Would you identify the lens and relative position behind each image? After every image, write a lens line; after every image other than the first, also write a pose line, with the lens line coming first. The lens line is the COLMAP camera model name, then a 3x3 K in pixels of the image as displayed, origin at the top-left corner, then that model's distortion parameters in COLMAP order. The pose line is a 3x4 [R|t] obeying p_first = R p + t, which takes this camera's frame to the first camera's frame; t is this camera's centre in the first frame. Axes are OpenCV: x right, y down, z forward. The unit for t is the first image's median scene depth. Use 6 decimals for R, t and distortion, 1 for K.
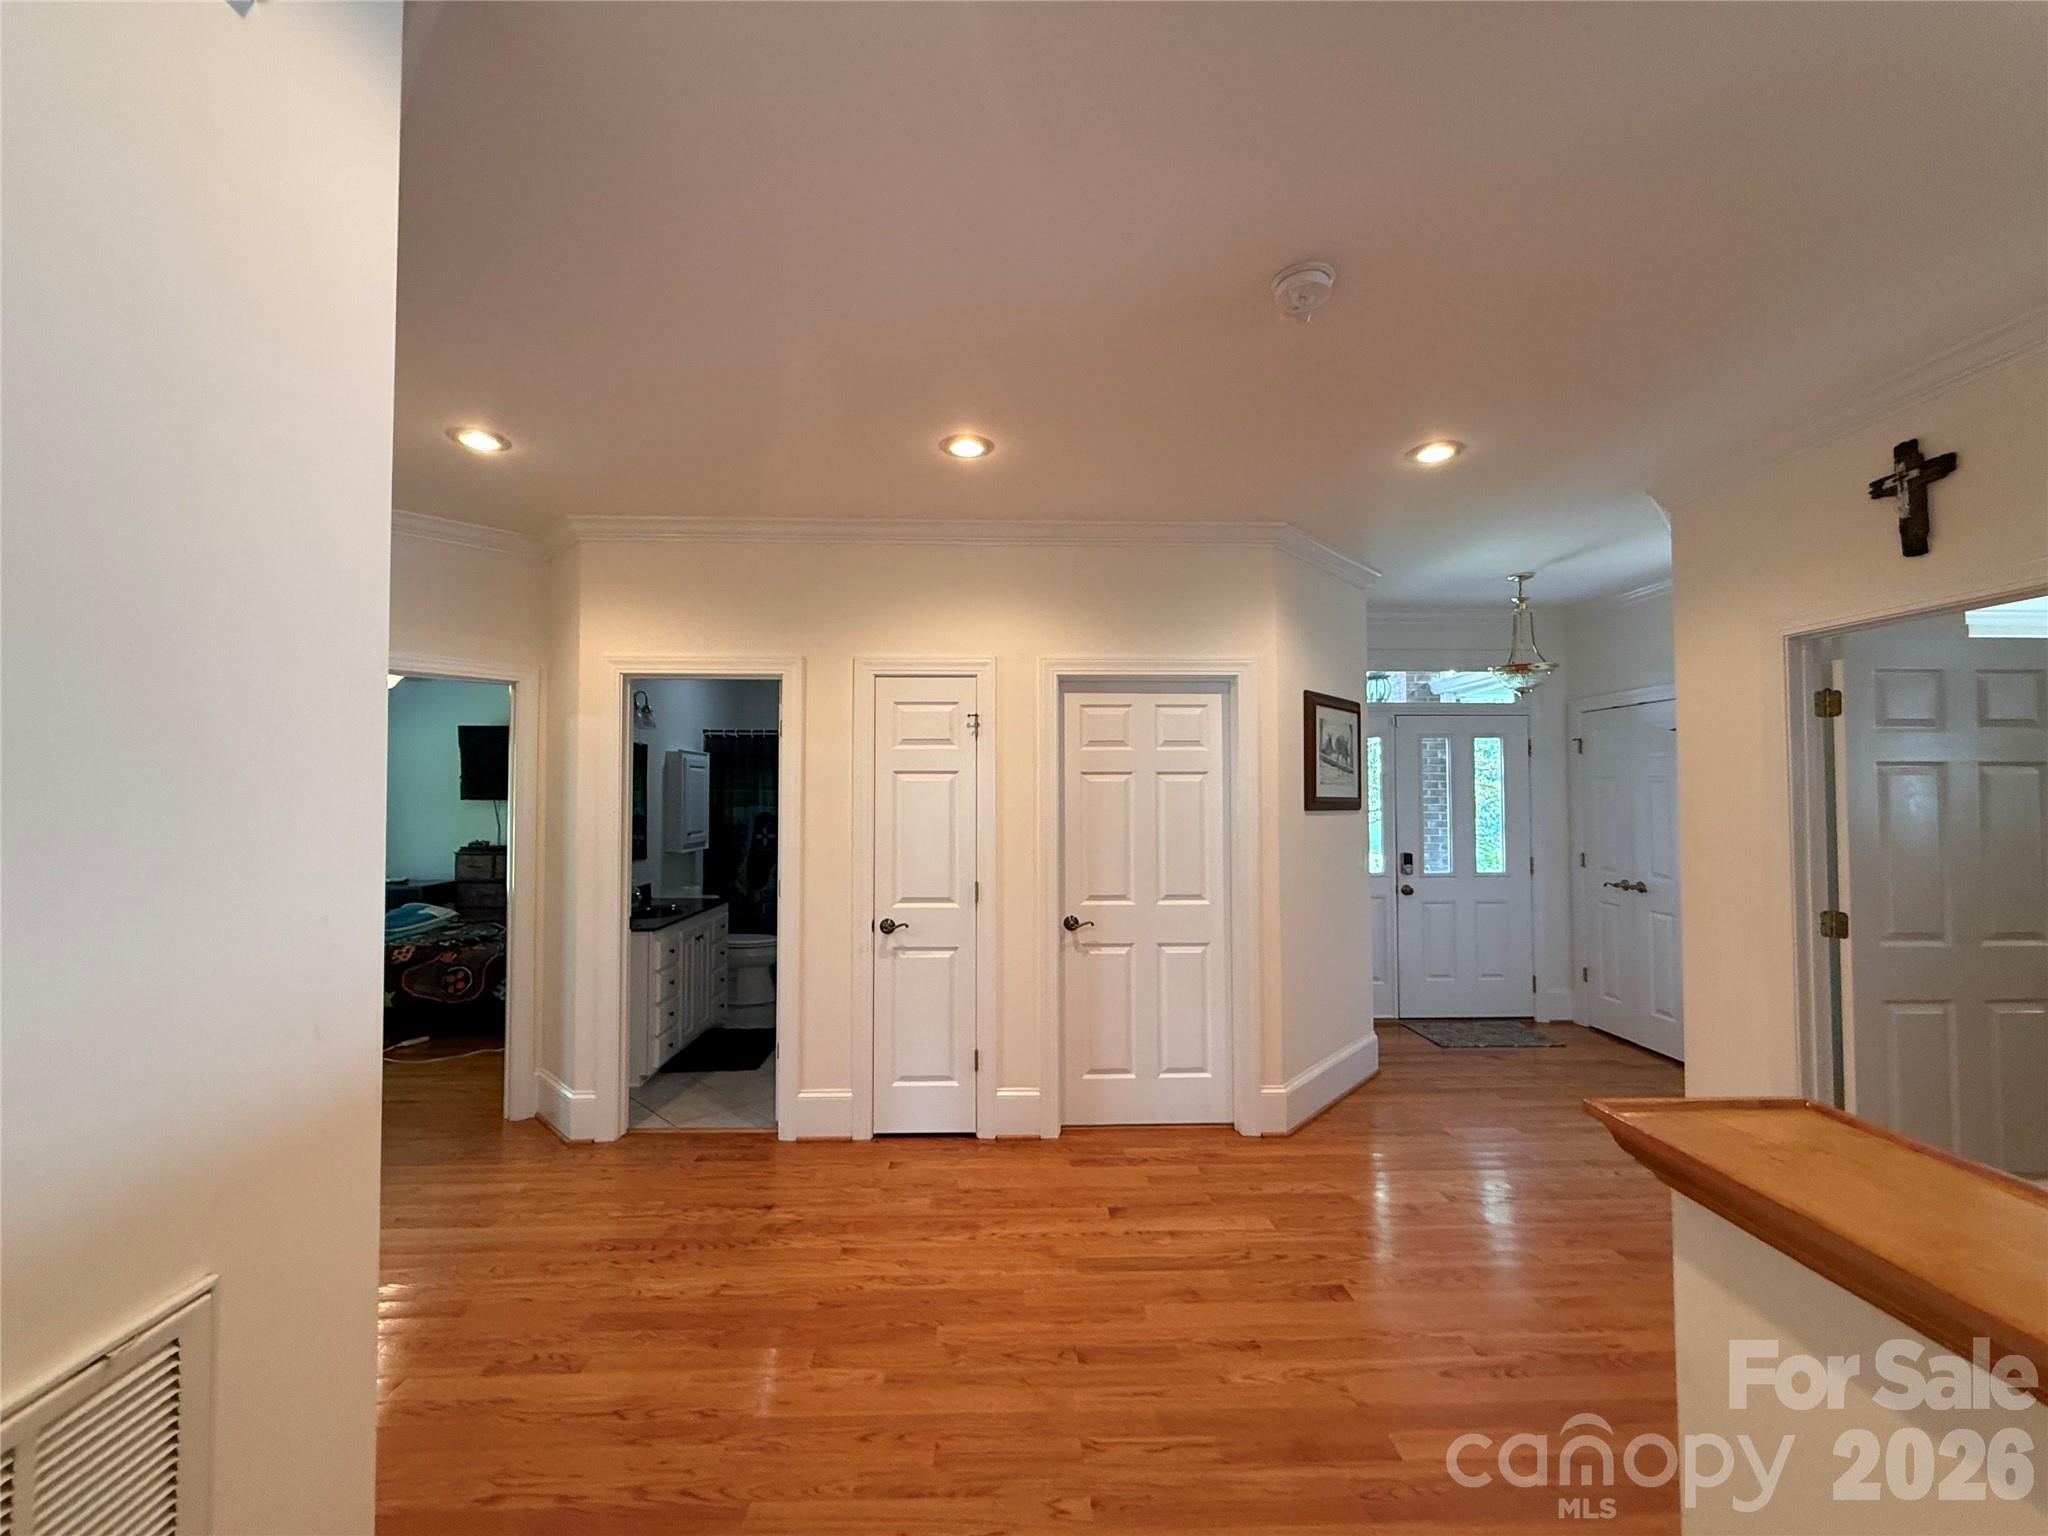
lens RADIAL K [[814.7, 0, 1023.6], [0, 814.7, 772.3], [0, 0, 1]] dist [0.000651, -0.000506]
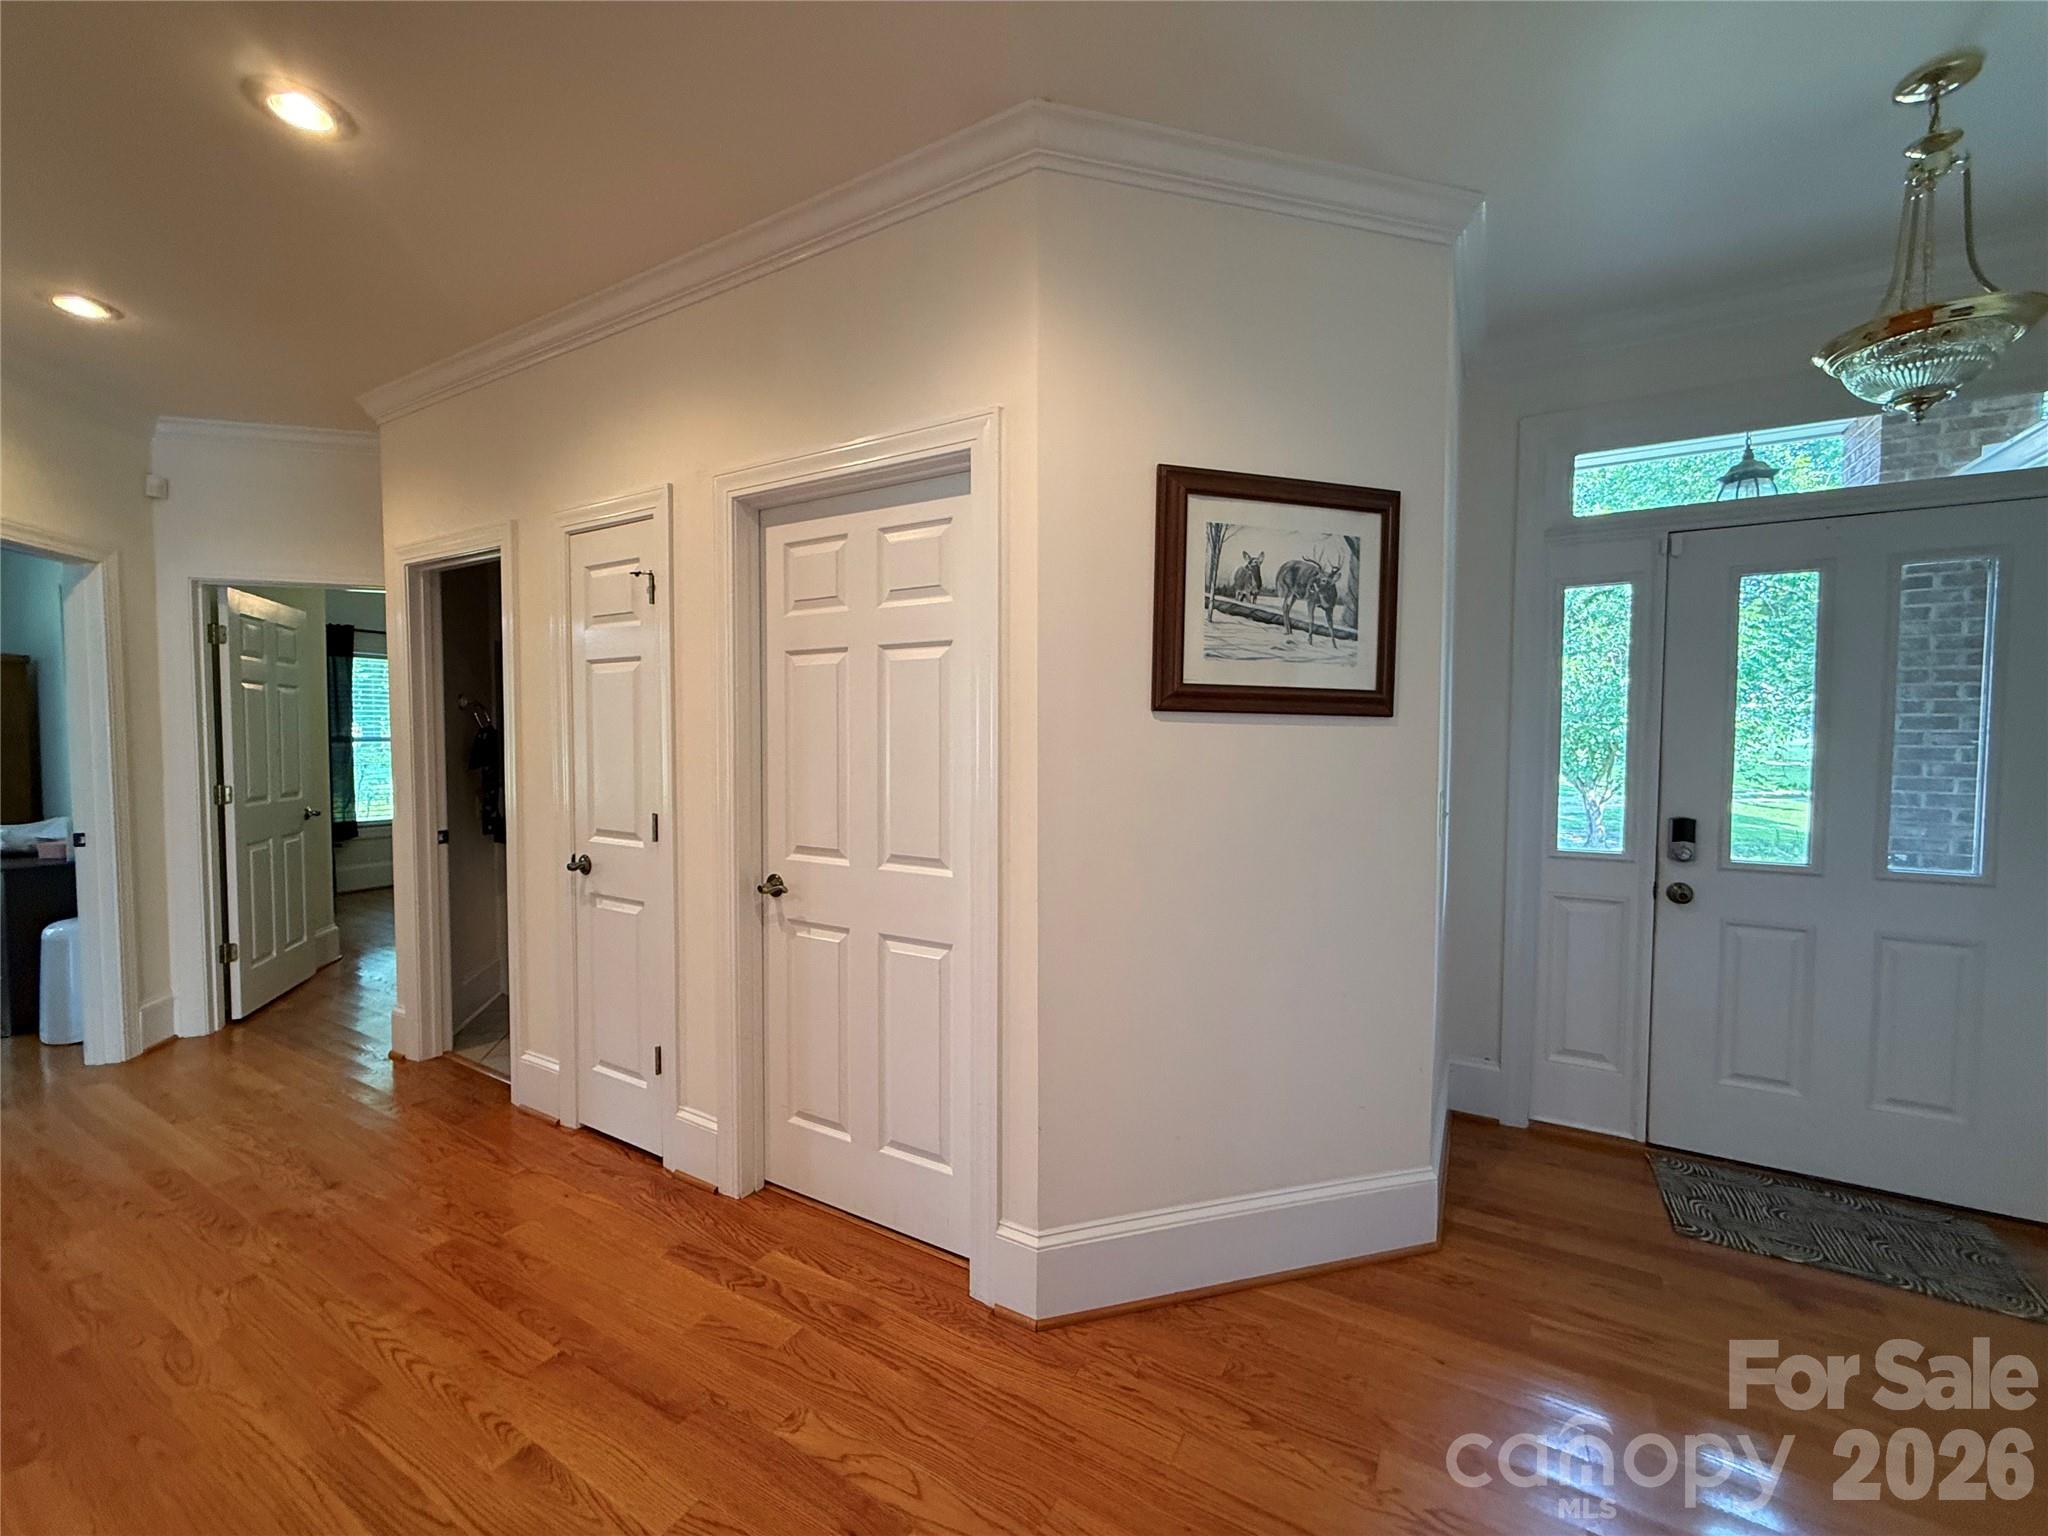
lens RADIAL K [[814.7, 0, 1024.0], [0, 814.7, 771.4], [0, 0, 1]] dist [0.000651, -0.000506]
pose [[0.851112, 0.028769, -0.524194, 0.509007], [0.007876, 0.997685, 0.067543, 0.046547], [0.524924, -0.061615, 0.848916, 0.500730]]
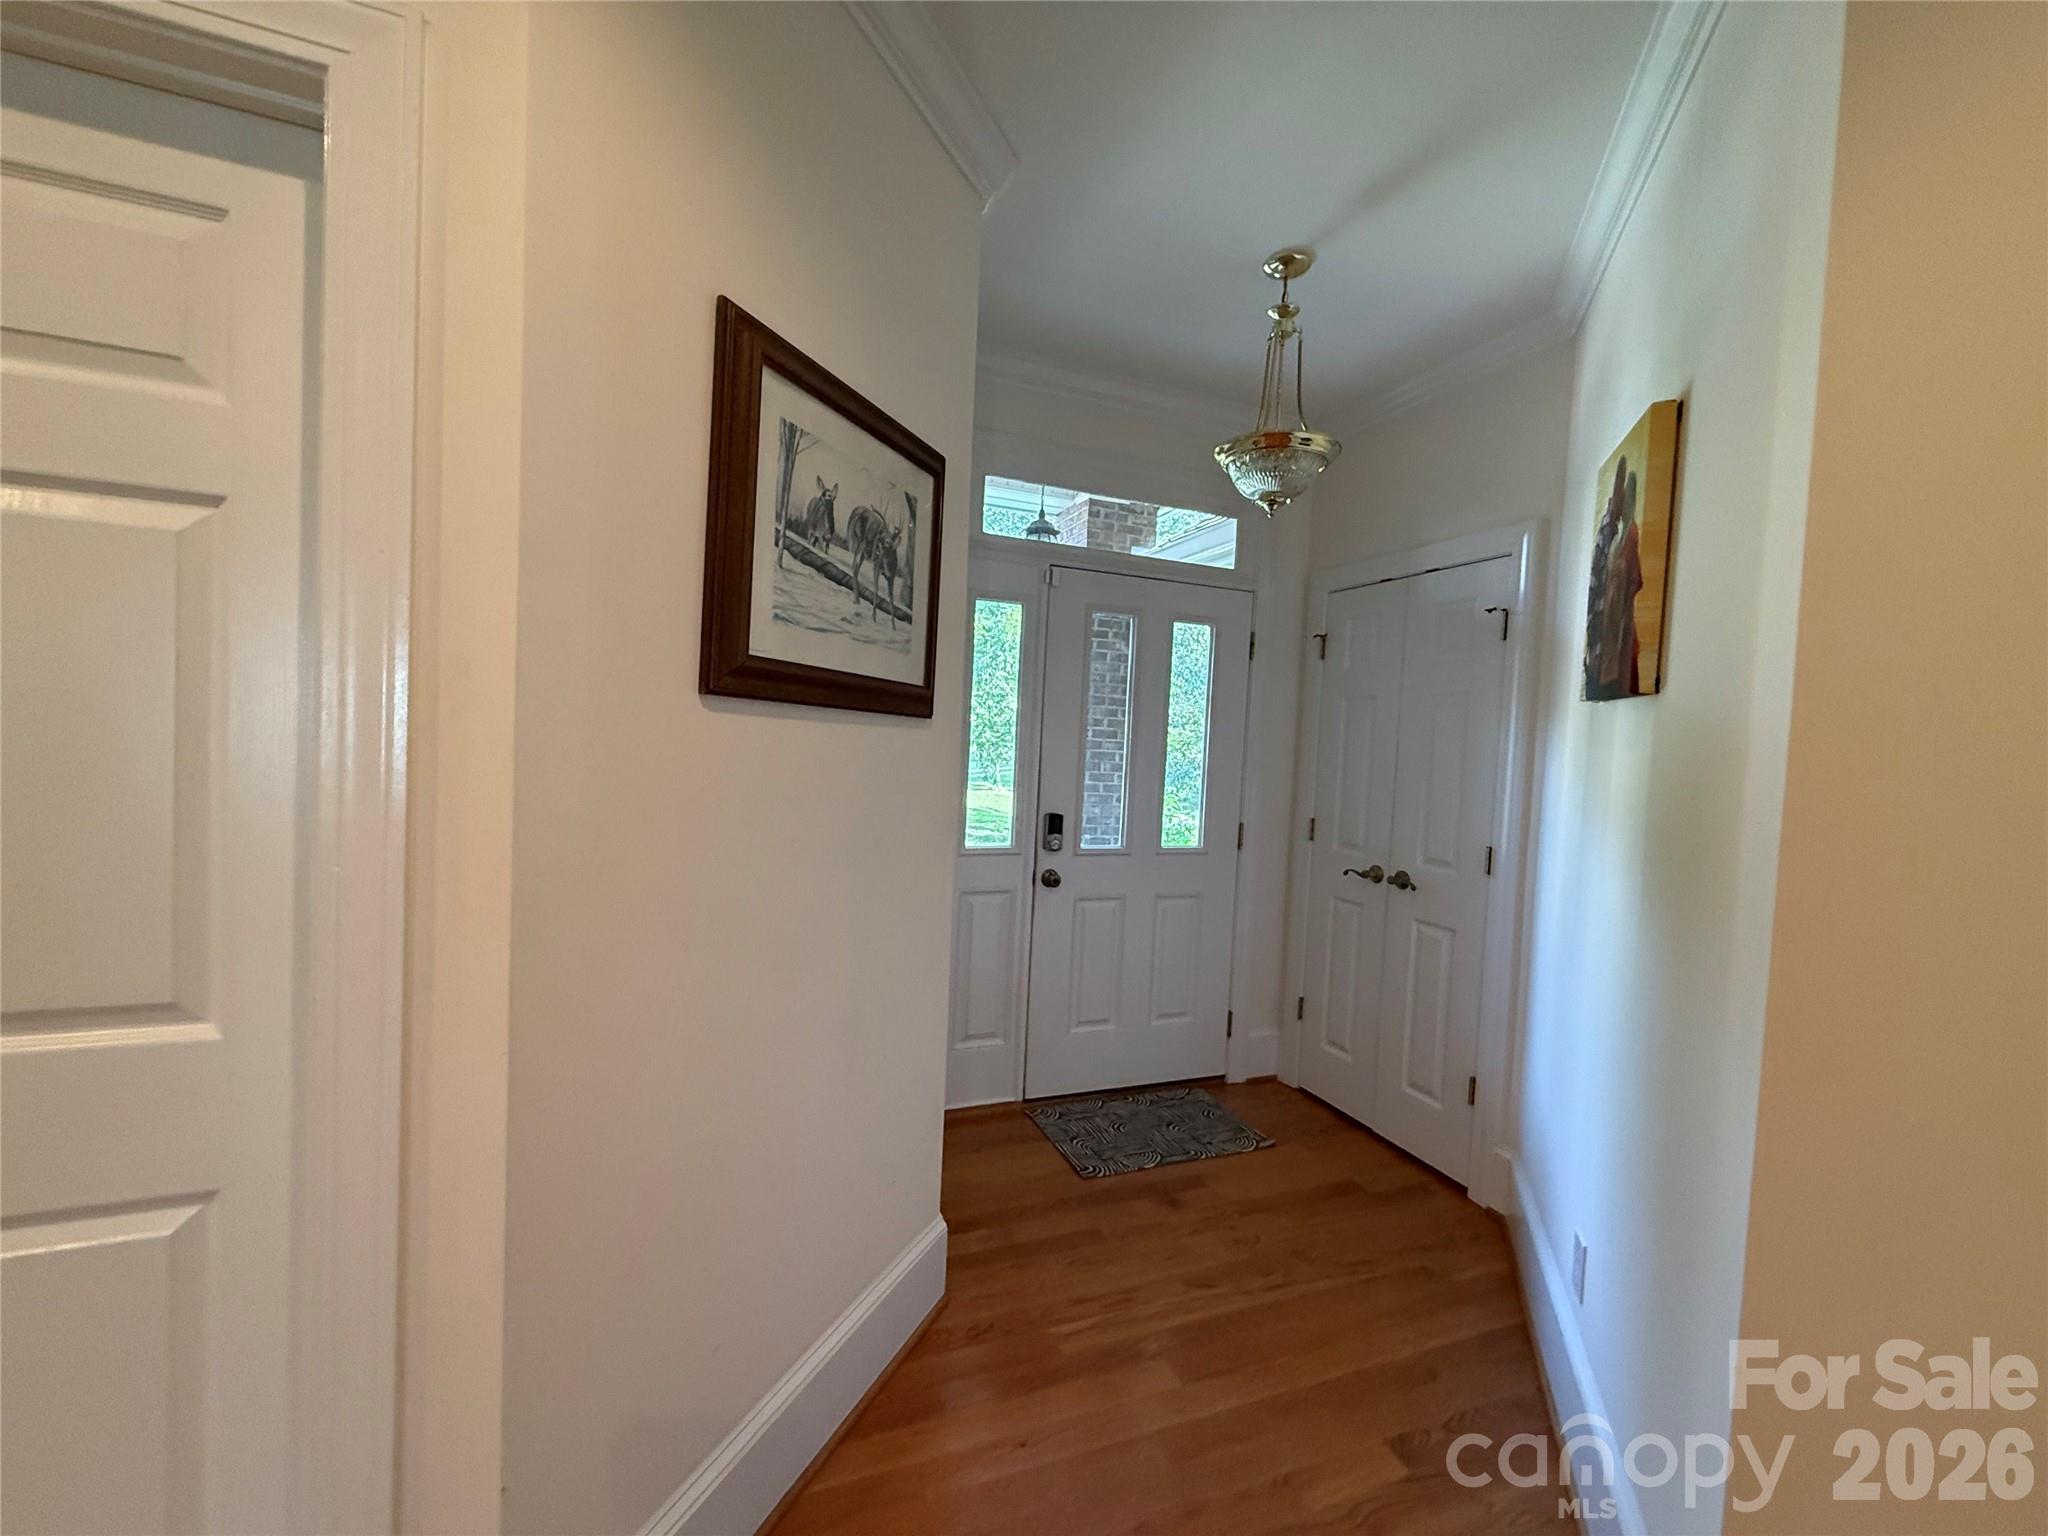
lens RADIAL K [[814.7, 0, 1020.0], [0, 814.7, 770.8], [0, 0, 1]] dist [0.000651, -0.000506]
pose [[0.940171, 0.034412, 0.338959, 0.334306], [-0.059183, 0.996256, 0.063013, 0.046344], [-0.335522, -0.079304, 0.938688, 0.627602]]
